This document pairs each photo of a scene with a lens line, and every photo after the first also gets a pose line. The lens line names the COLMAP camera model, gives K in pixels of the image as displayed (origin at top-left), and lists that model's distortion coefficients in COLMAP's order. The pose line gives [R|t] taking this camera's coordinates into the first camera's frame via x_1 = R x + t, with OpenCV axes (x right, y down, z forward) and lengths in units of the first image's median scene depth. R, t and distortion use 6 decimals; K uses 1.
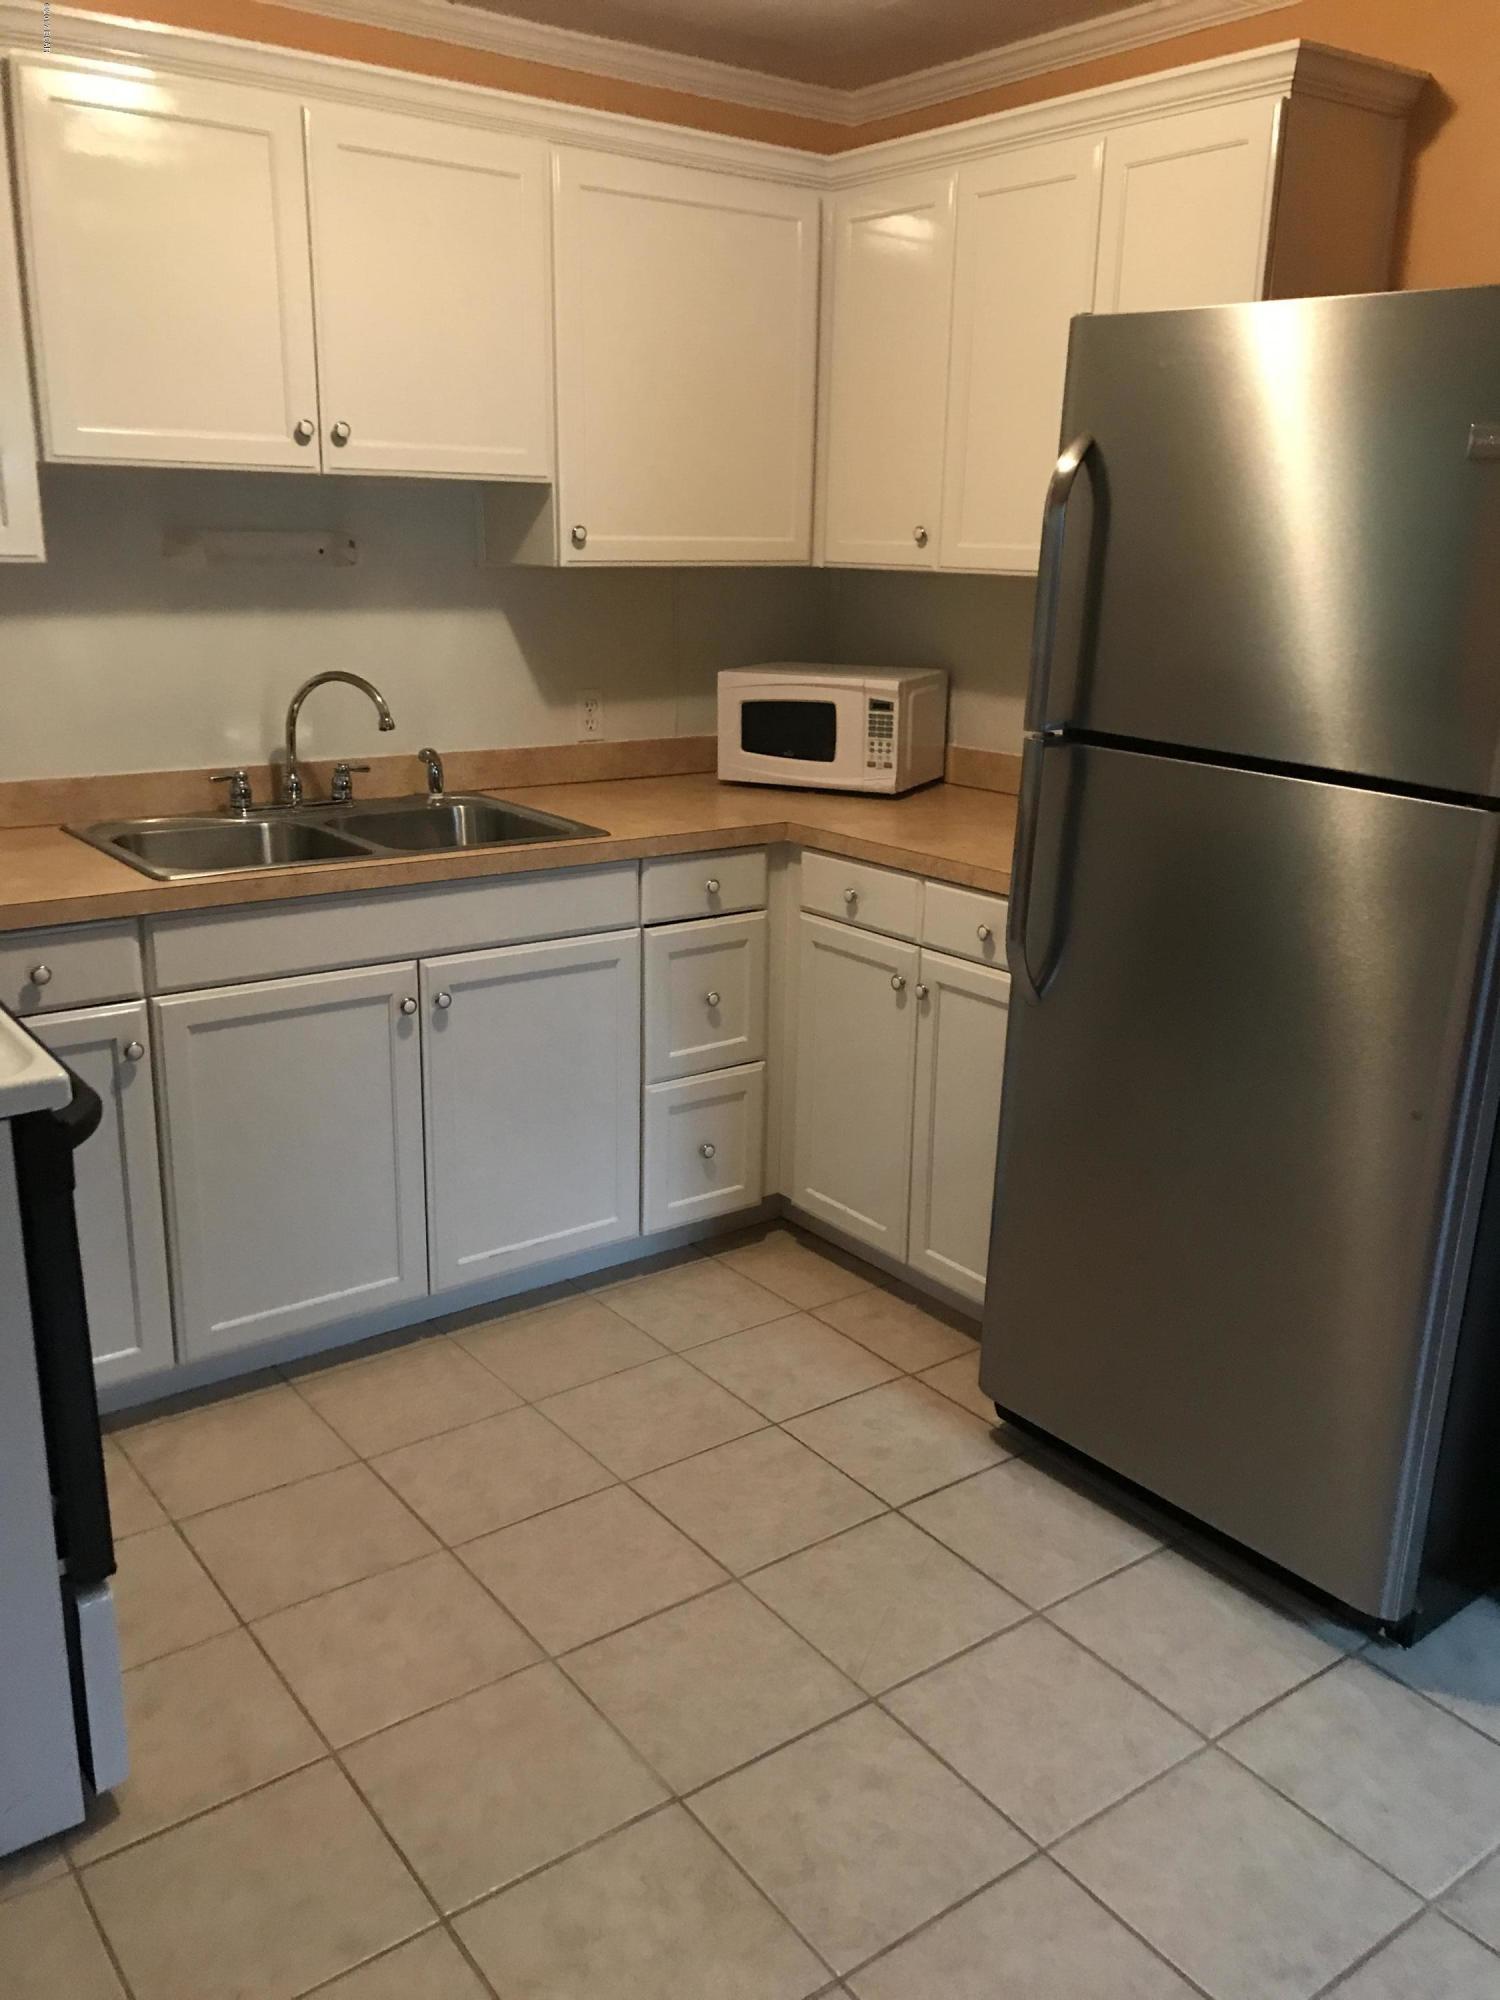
lens RADIAL K [[1647.9, 0, 759.4], [0, 1647.9, 996.7], [0, 0, 1]] dist [0.035401, -0.038603]
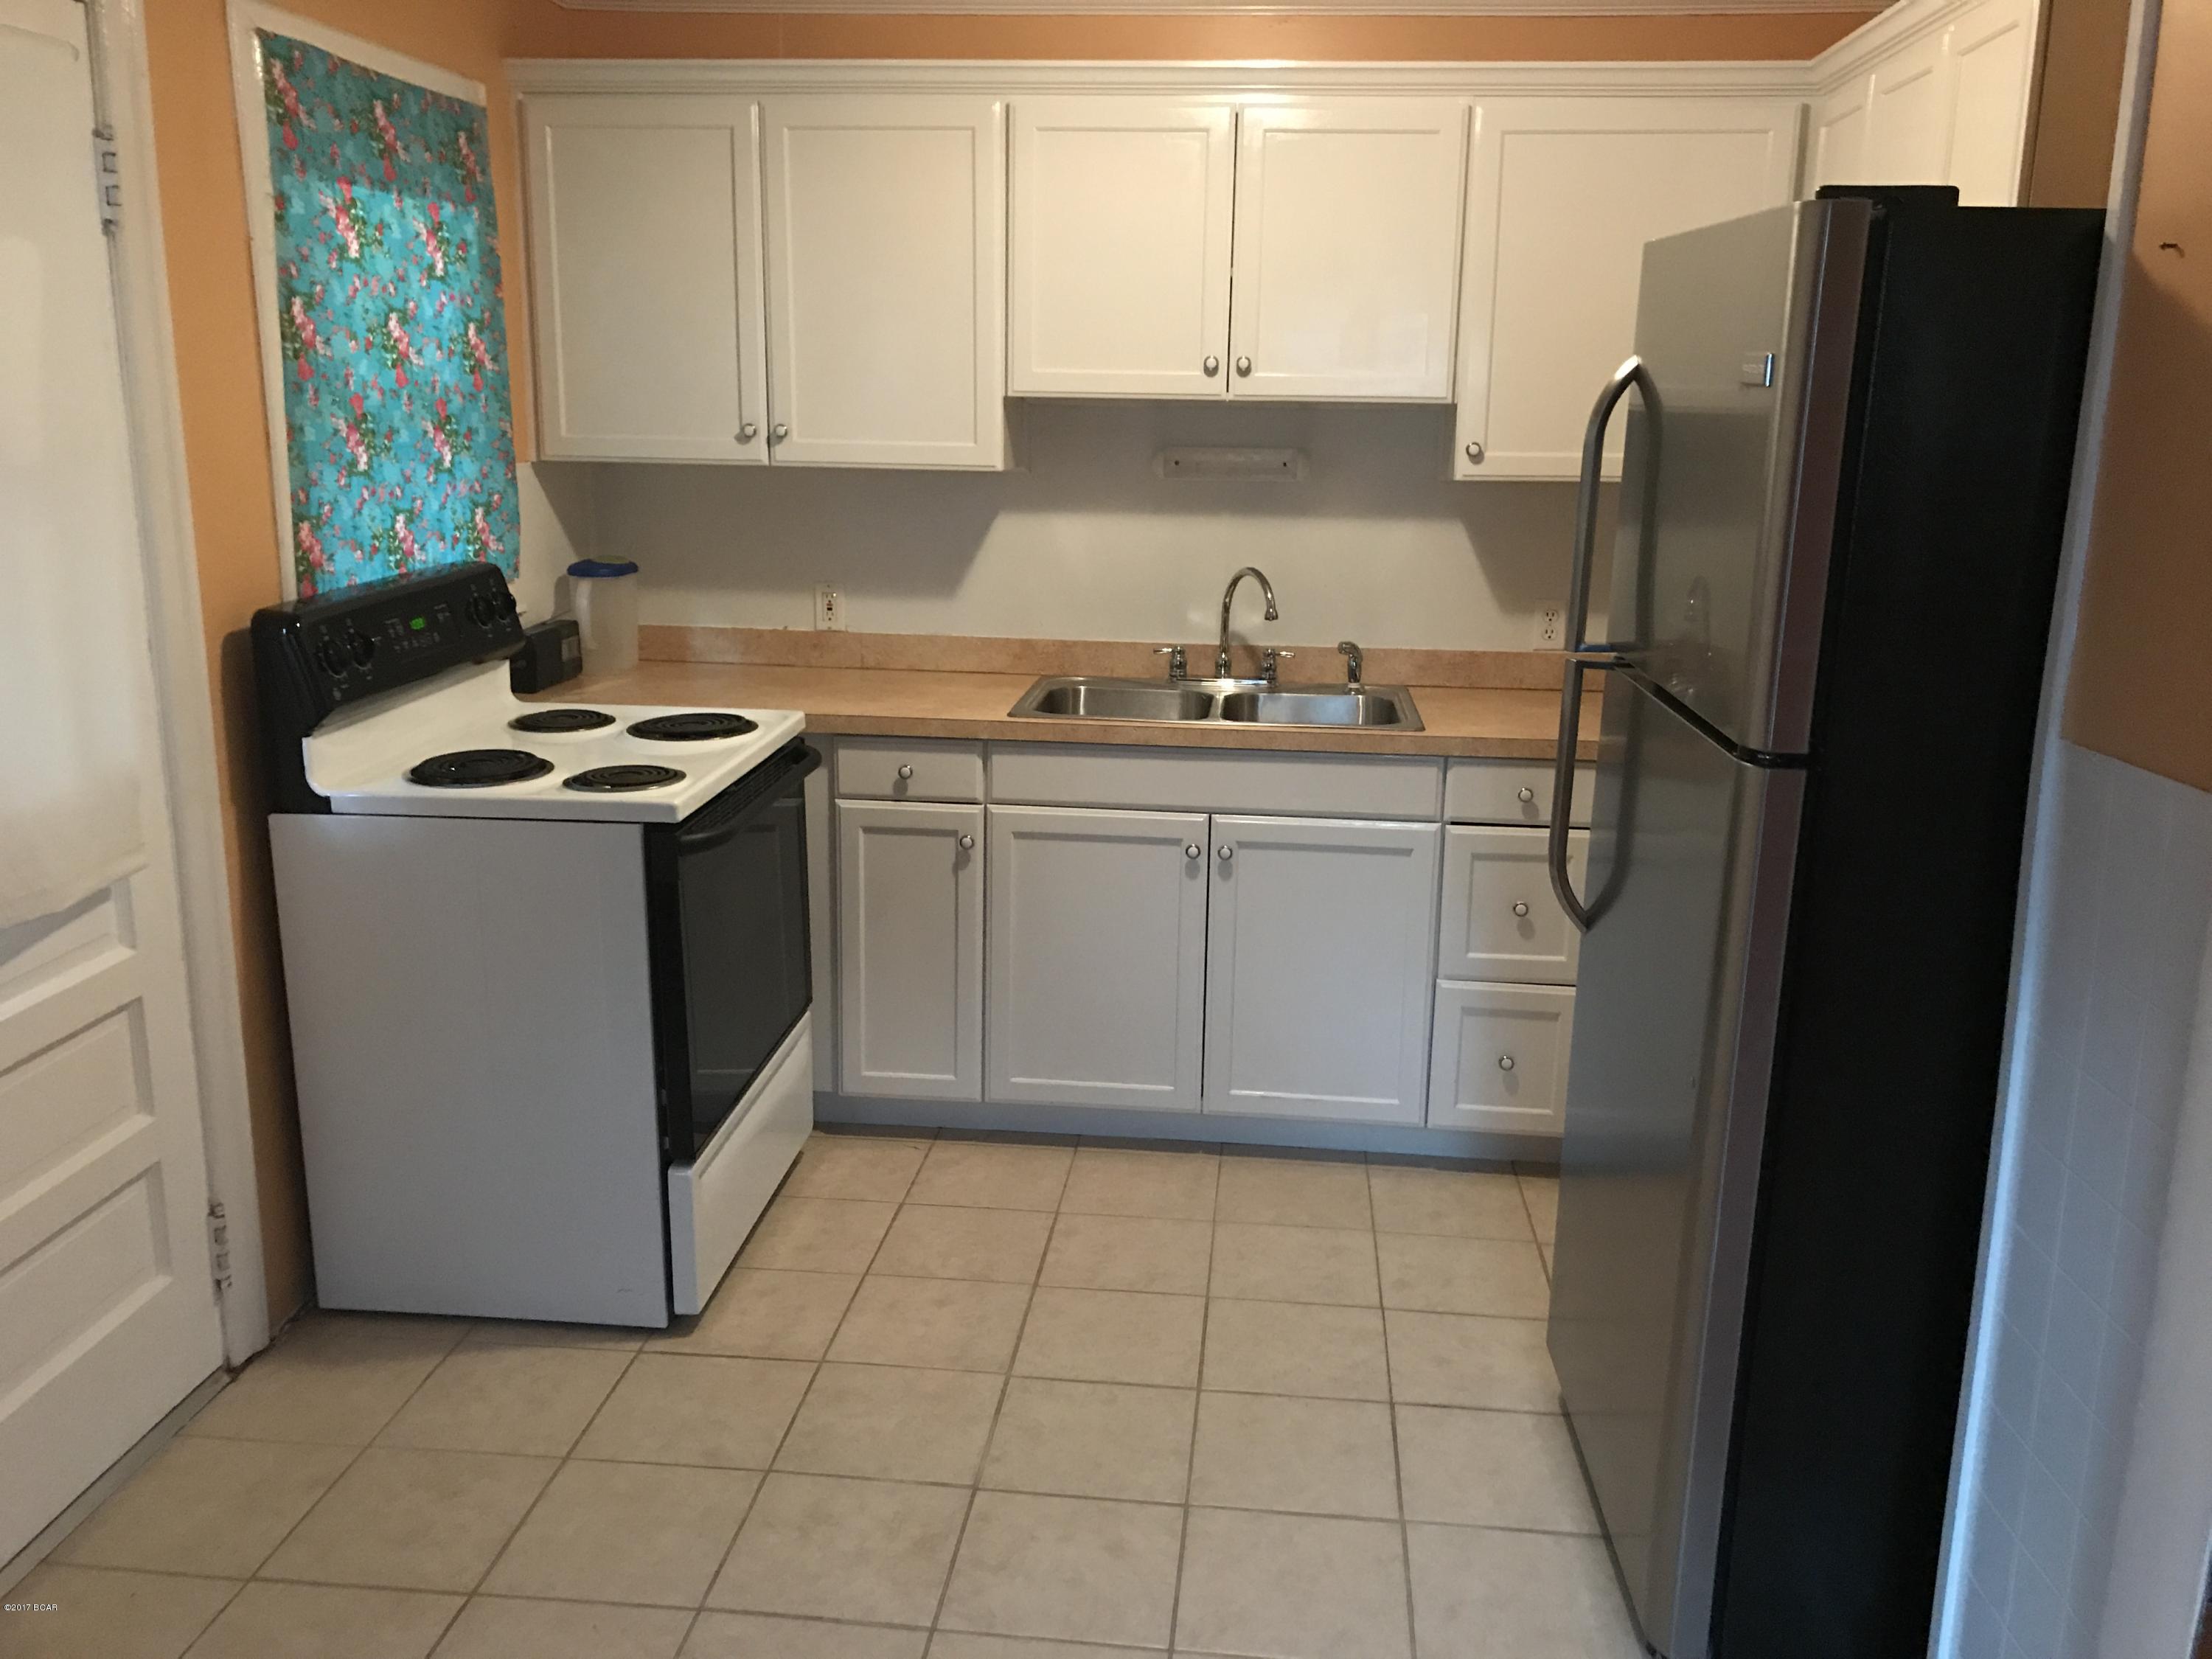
lens RADIAL K [[1822.5, 0, 1126.2], [0, 1822.5, 821.5], [0, 0, 1]] dist [0.035401, -0.038603]
pose [[0.730566, 0.141304, -0.668062, 0.585646], [-0.188386, 0.982094, 0.001715, -0.008094], [0.656342, 0.124600, 0.744104, 0.017669]]
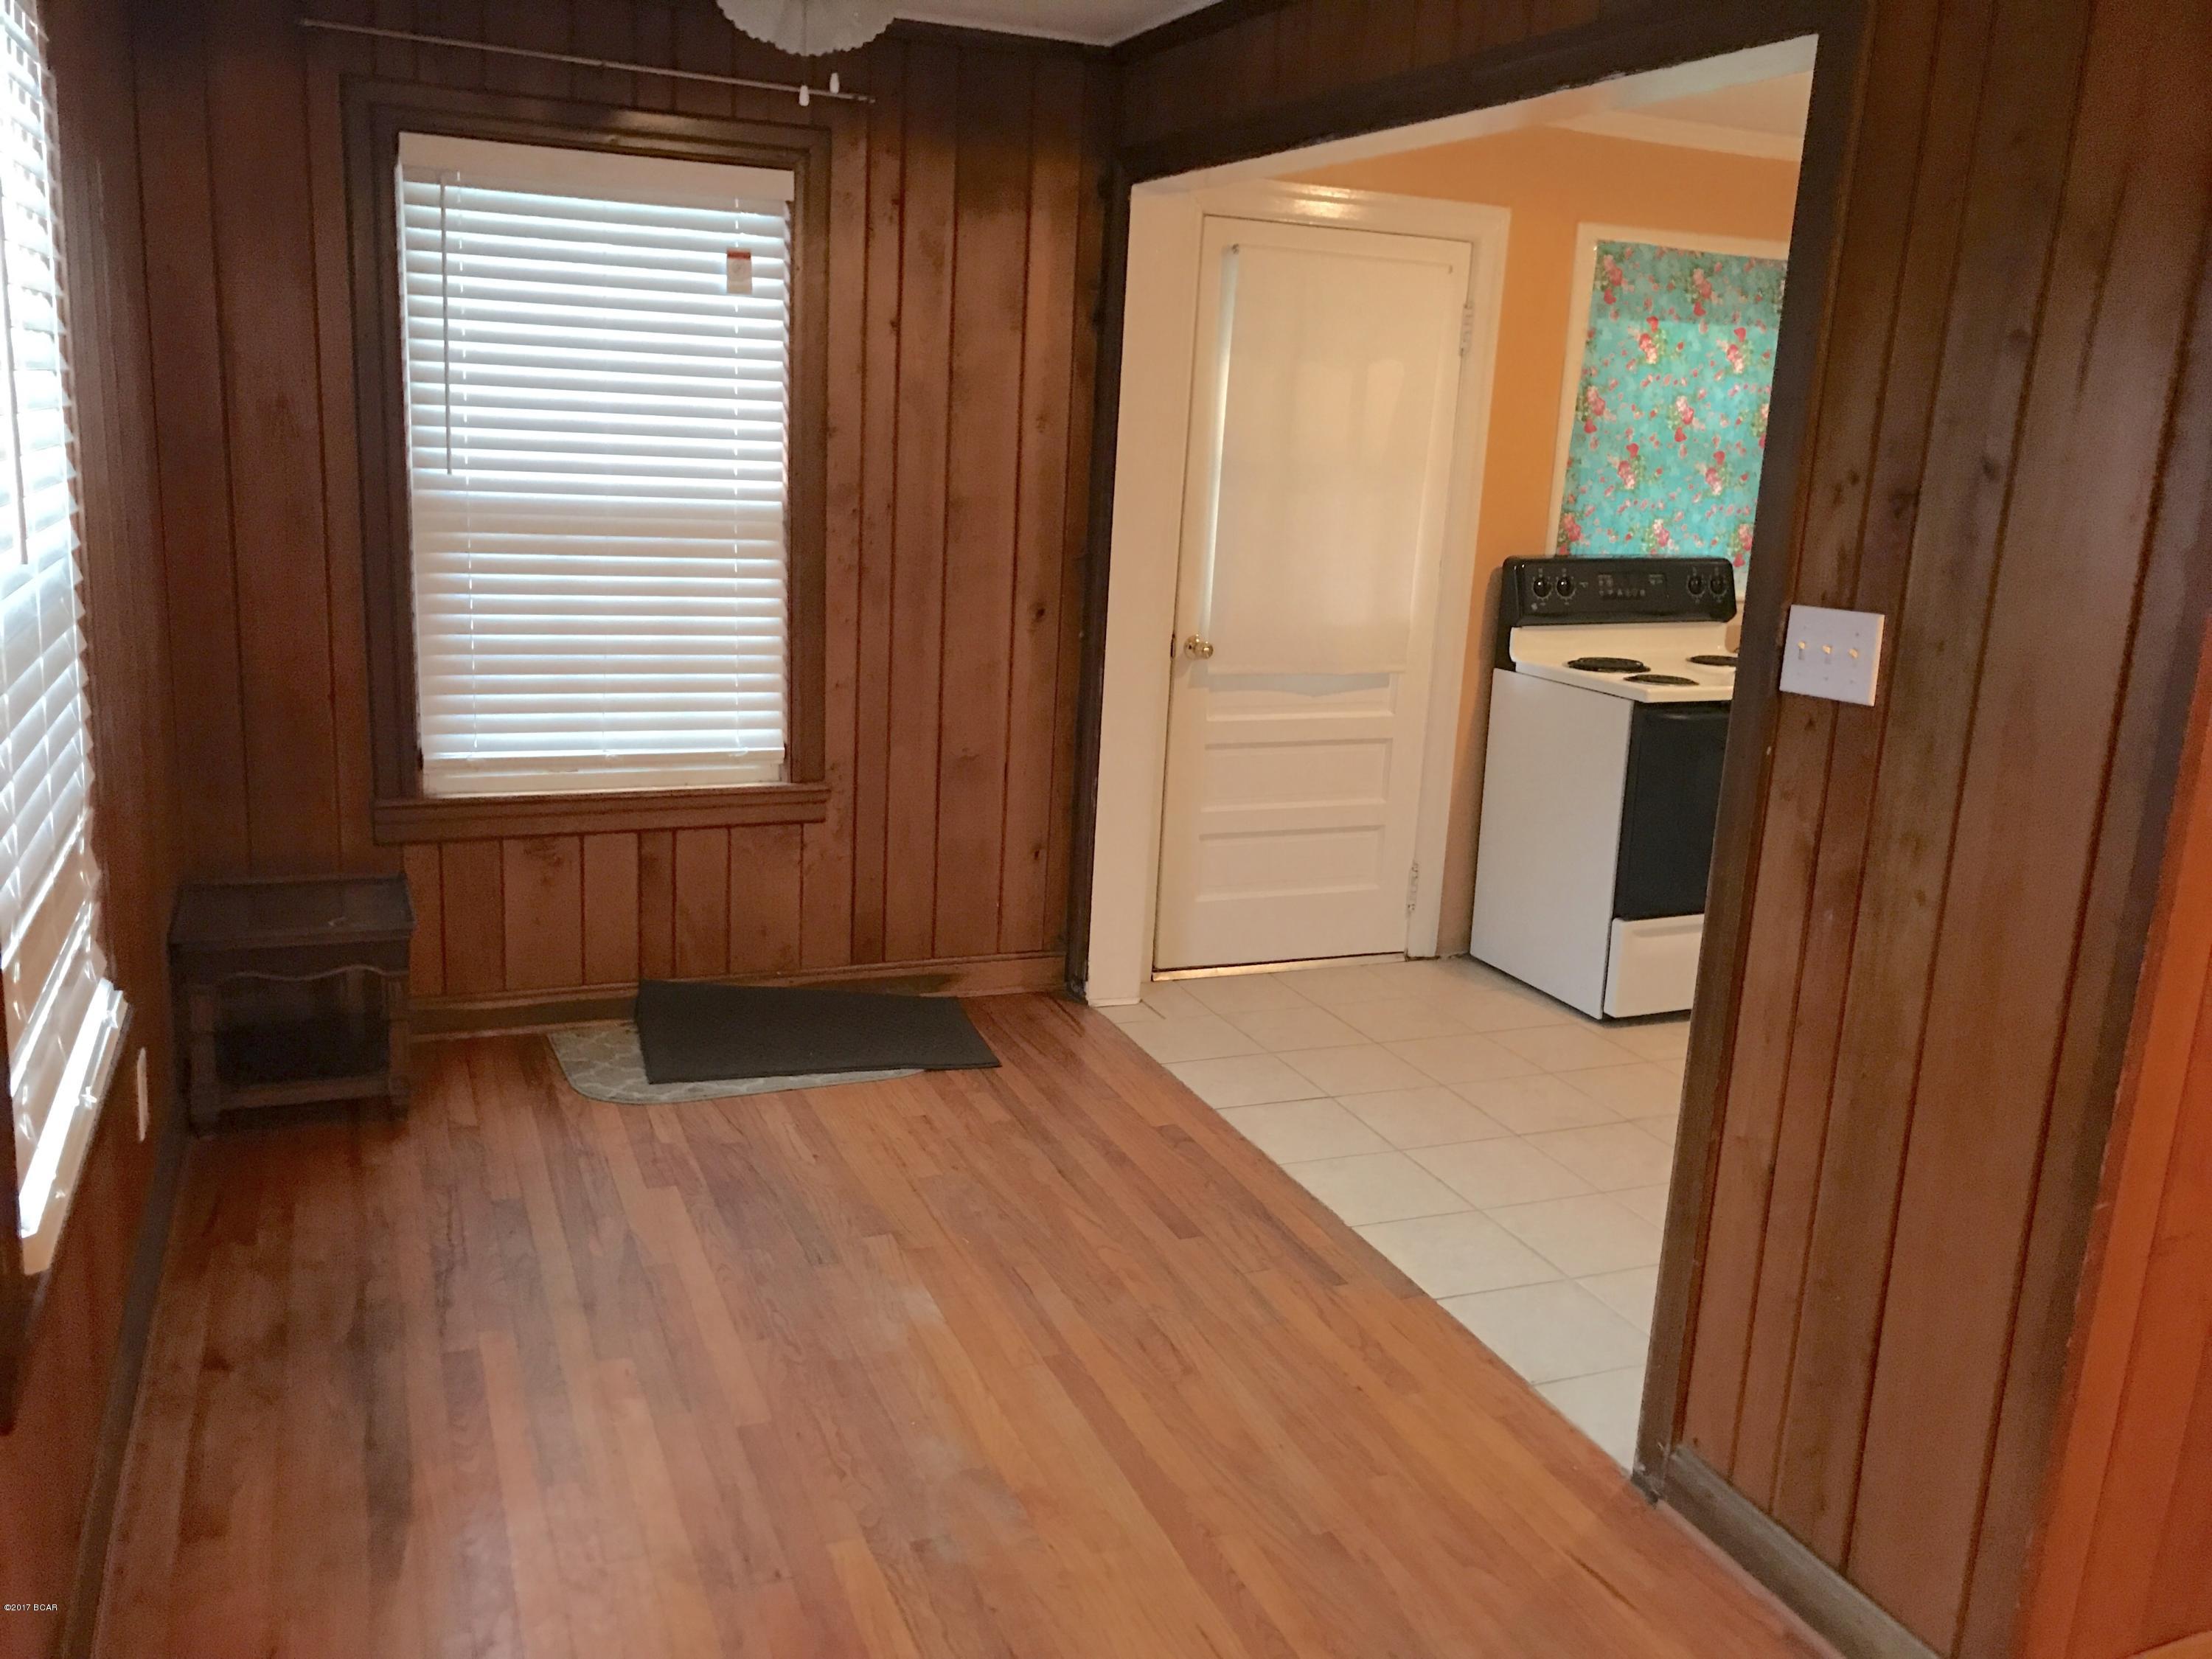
lens RADIAL K [[1822.5, 0, 1111.8], [0, 1822.5, 815.5], [0, 0, 1]] dist [0.035401, -0.038603]
pose [[-0.251508, 0.169070, -0.952974, 1.428954], [-0.326316, 0.912161, 0.247951, -0.114710], [0.911187, 0.373332, -0.174246, 0.482314]]
